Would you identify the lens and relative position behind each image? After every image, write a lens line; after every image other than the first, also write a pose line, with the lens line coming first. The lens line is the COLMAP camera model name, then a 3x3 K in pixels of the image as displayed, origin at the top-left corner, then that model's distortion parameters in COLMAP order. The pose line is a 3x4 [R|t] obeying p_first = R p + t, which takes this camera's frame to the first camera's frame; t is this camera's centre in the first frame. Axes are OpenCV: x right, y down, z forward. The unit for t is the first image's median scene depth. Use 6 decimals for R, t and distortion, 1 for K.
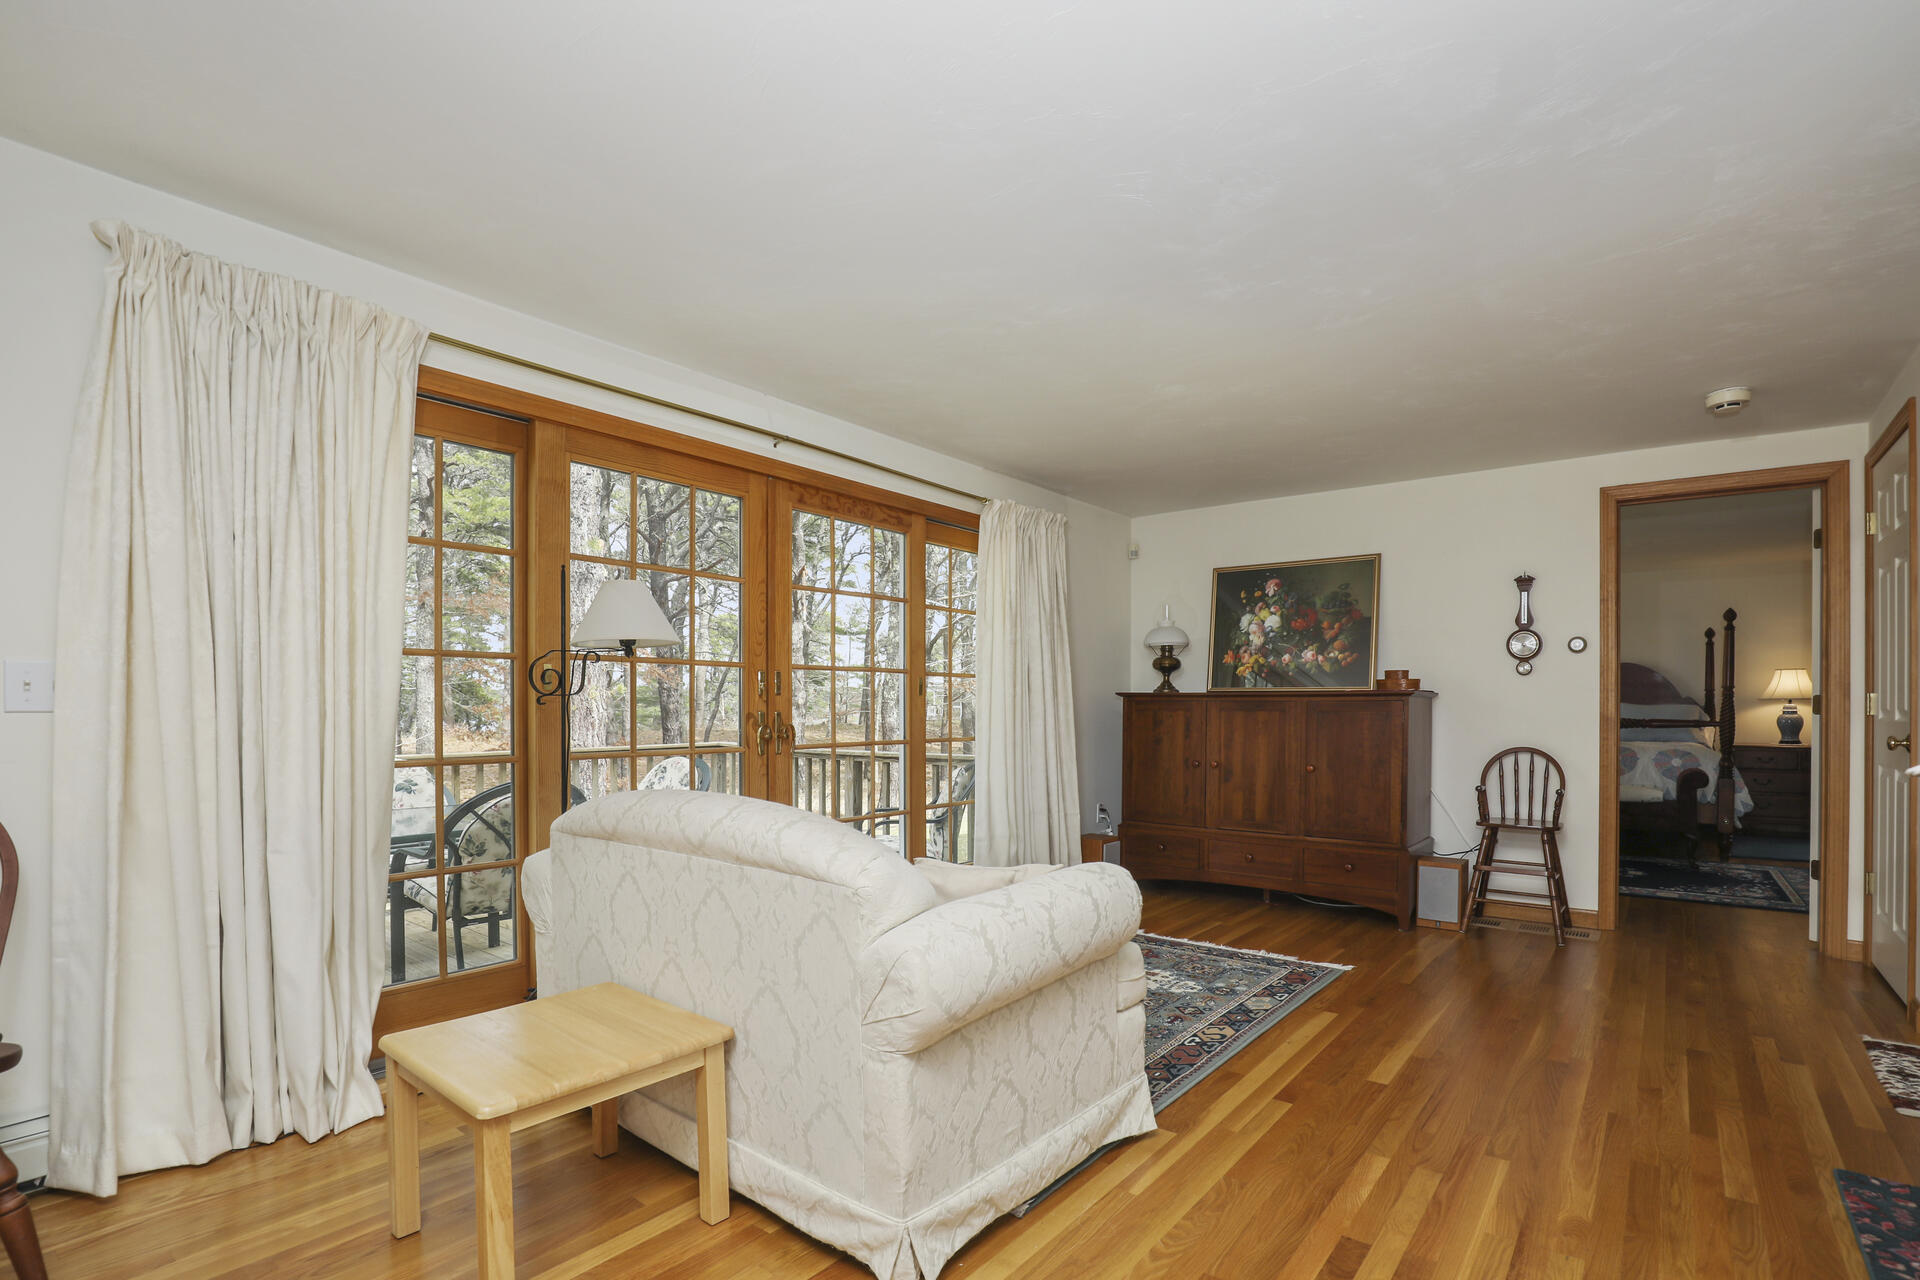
lens RADIAL K [[911.9, 0, 957.9], [0, 911.9, 705.7], [0, 0, 1]] dist [-0.033369, 0.003867]
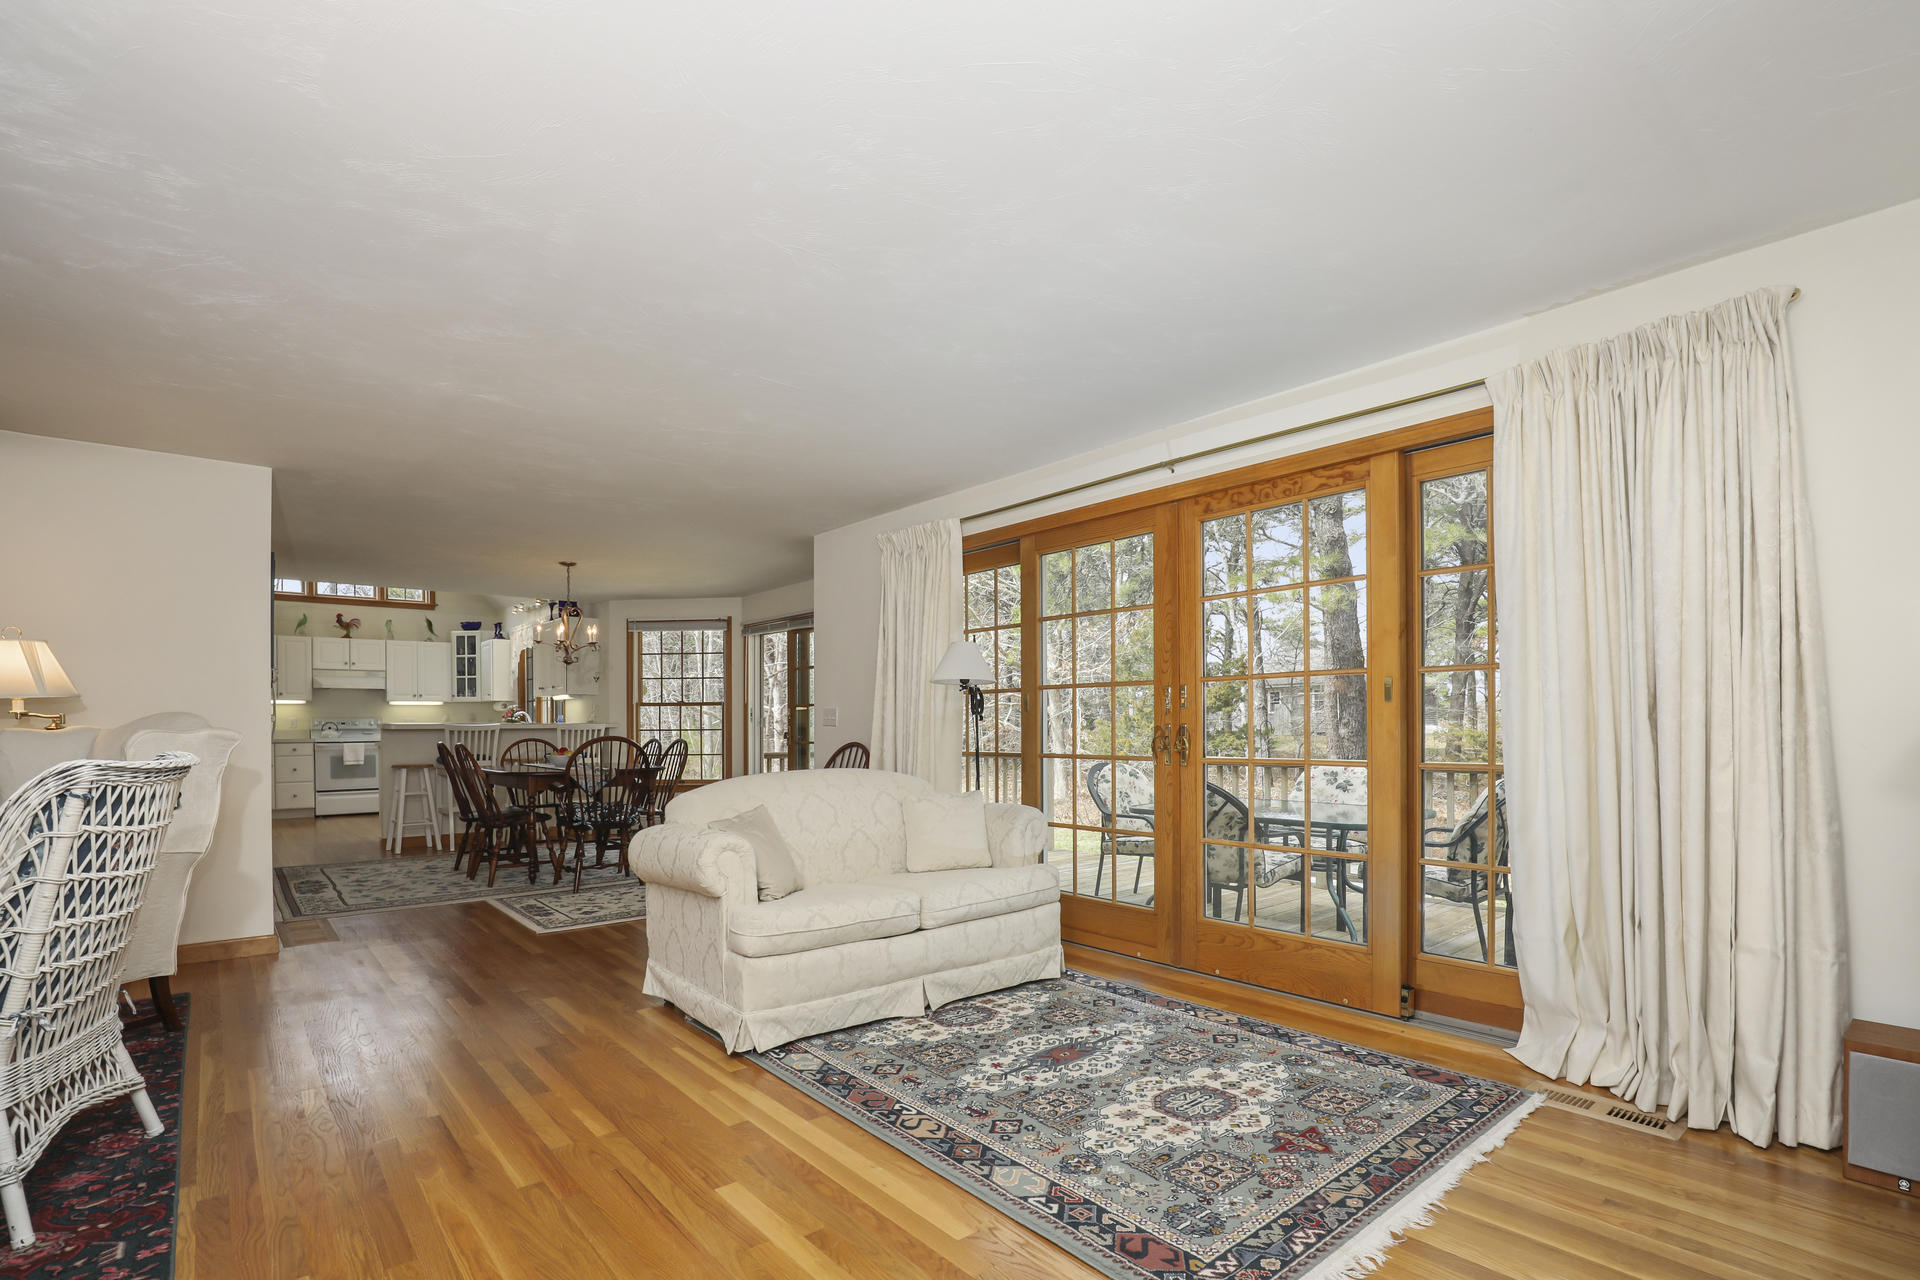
lens RADIAL K [[911.9, 0, 978.2], [0, 911.9, 718.3], [0, 0, 1]] dist [-0.033369, 0.003867]
pose [[-0.187018, -0.015372, -0.982236, 1.471422], [-0.002569, 0.999882, -0.015159, 0.024323], [0.982353, -0.000312, -0.187036, 1.662713]]
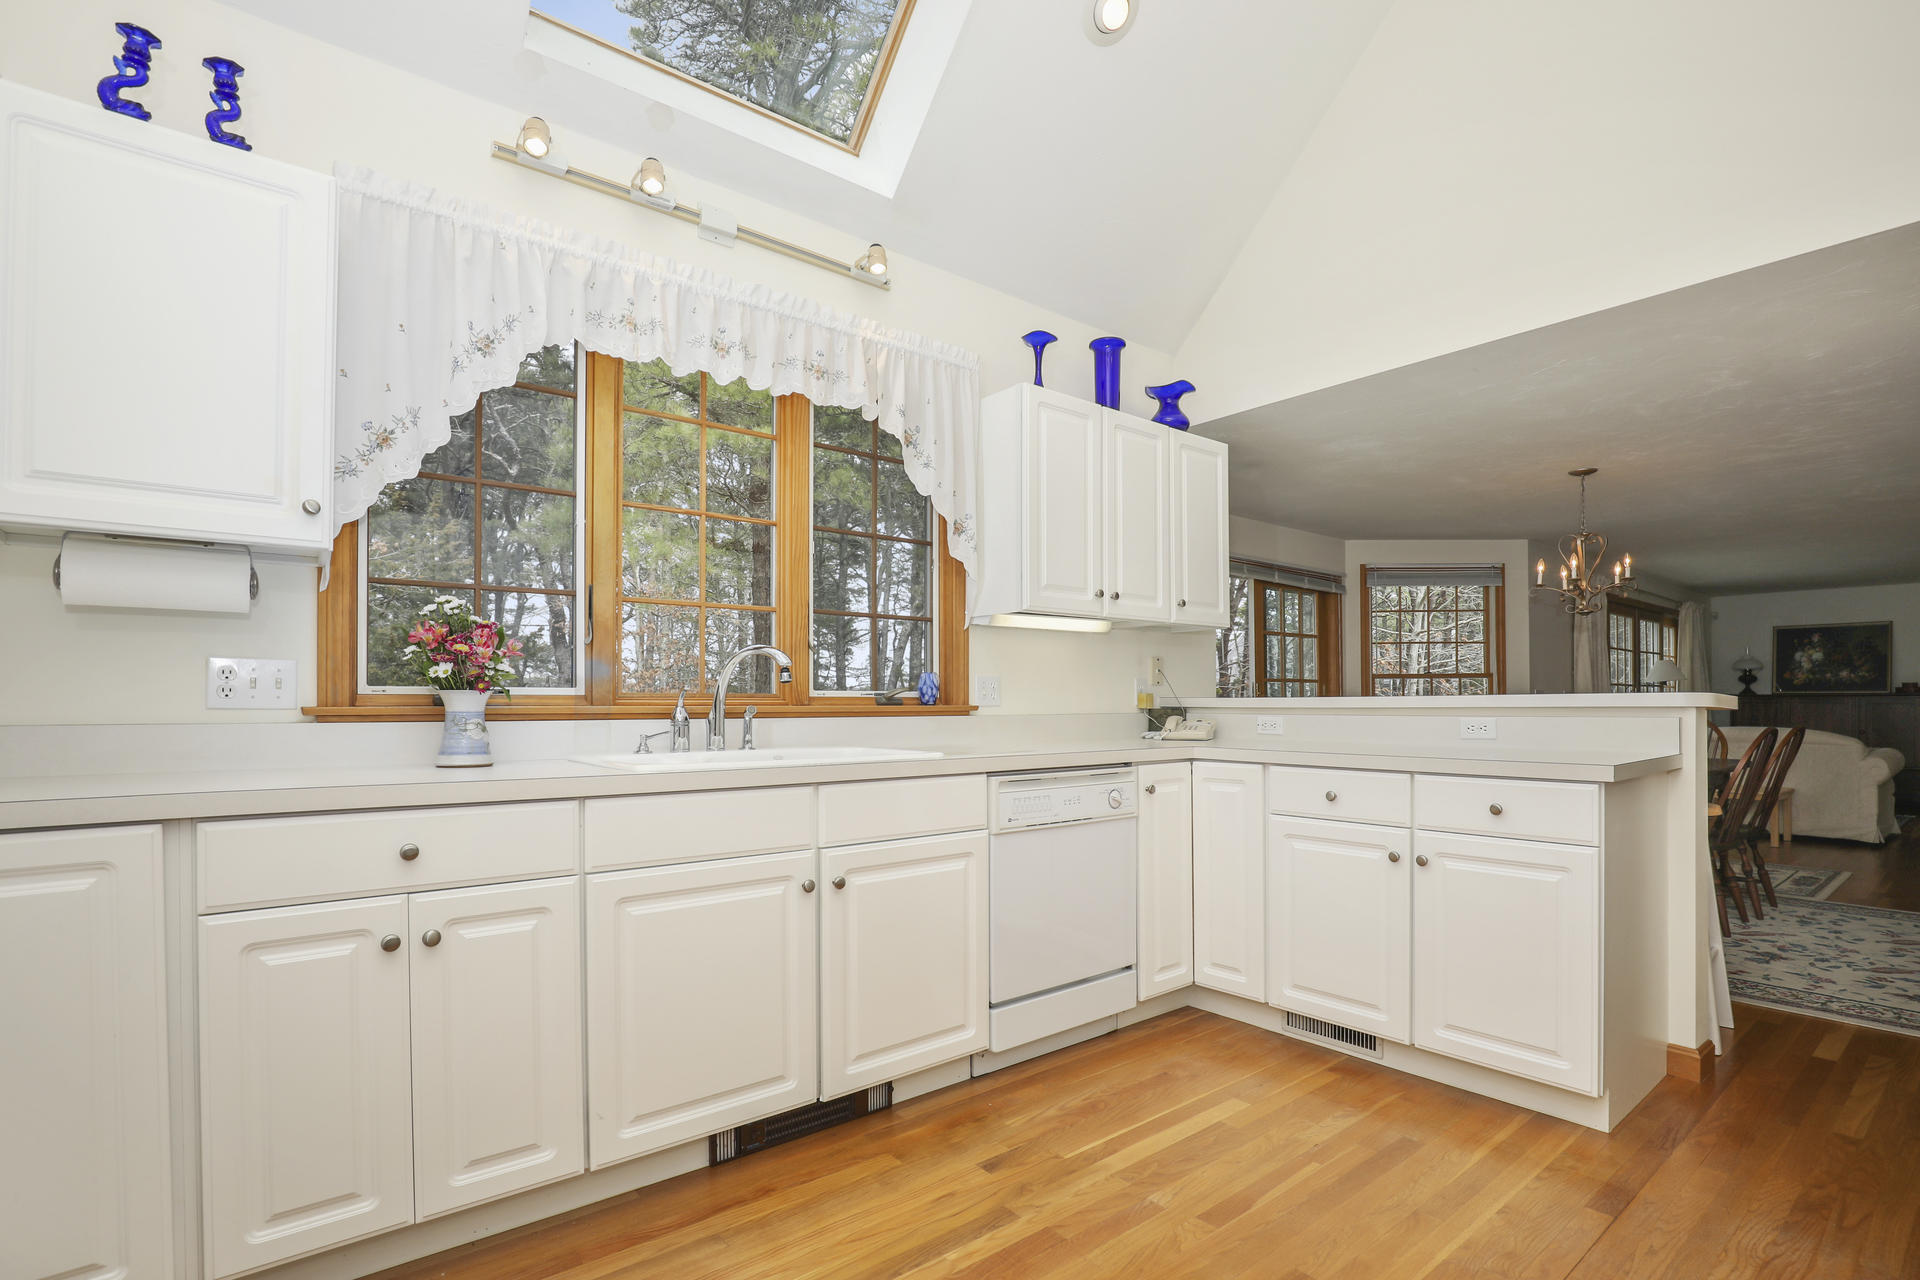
lens RADIAL K [[911.9, 0, 969.1], [0, 911.9, 696.2], [0, 0, 1]] dist [-0.033369, 0.003867]
pose [[0.982563, -0.010575, -0.185629, -0.930329], [0.007358, 0.999811, -0.018008, 0.010880], [0.185784, 0.016328, 0.982455, -1.018193]]
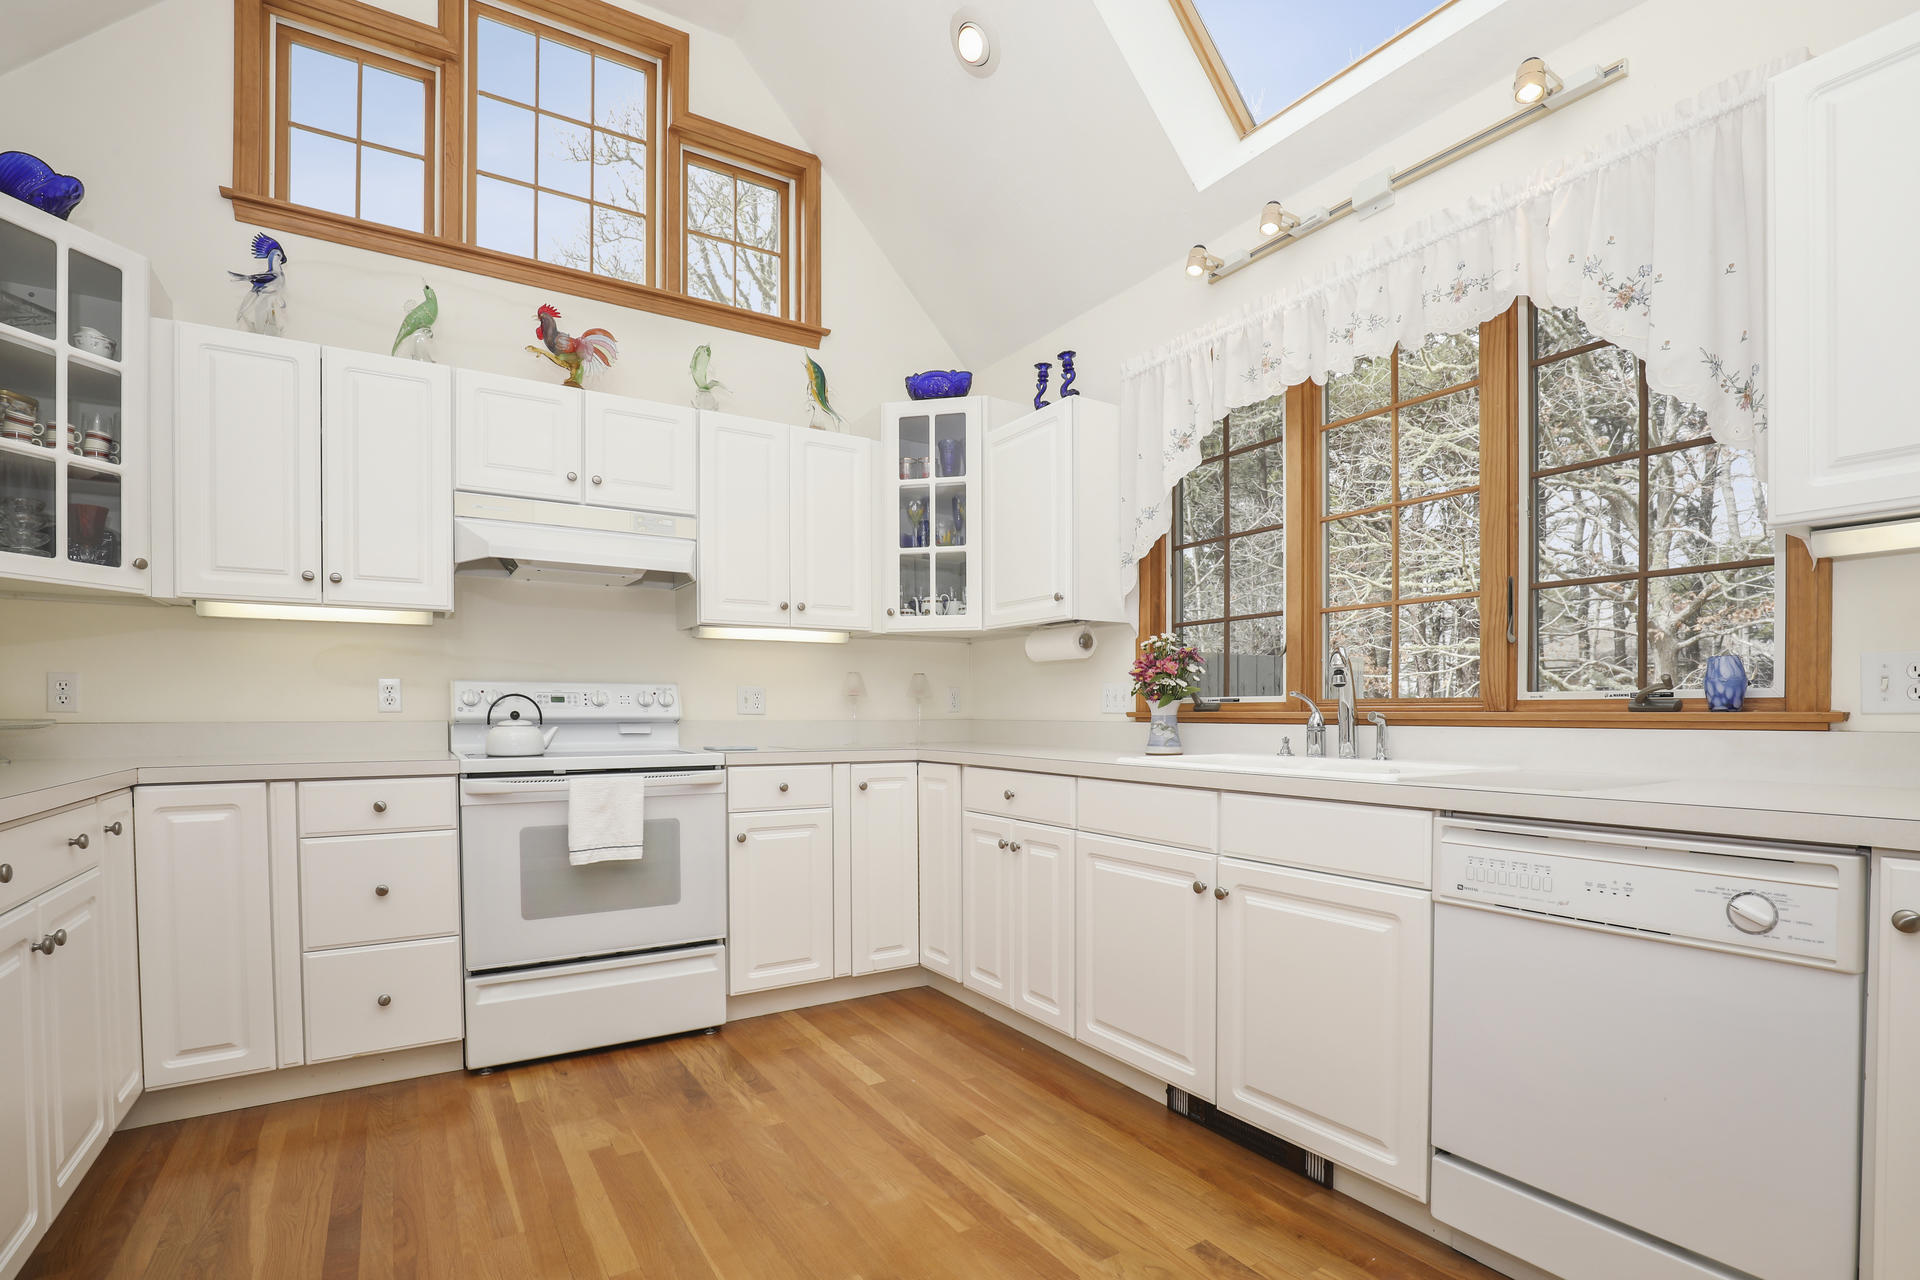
lens RADIAL K [[911.9, 0, 963.0], [0, 911.9, 720.7], [0, 0, 1]] dist [-0.033369, 0.003867]
pose [[-0.307129, 0.000992, -0.951668, -0.754022], [-0.009871, 0.999942, 0.004227, 0.010933], [0.951617, 0.010692, -0.307101, -0.761548]]
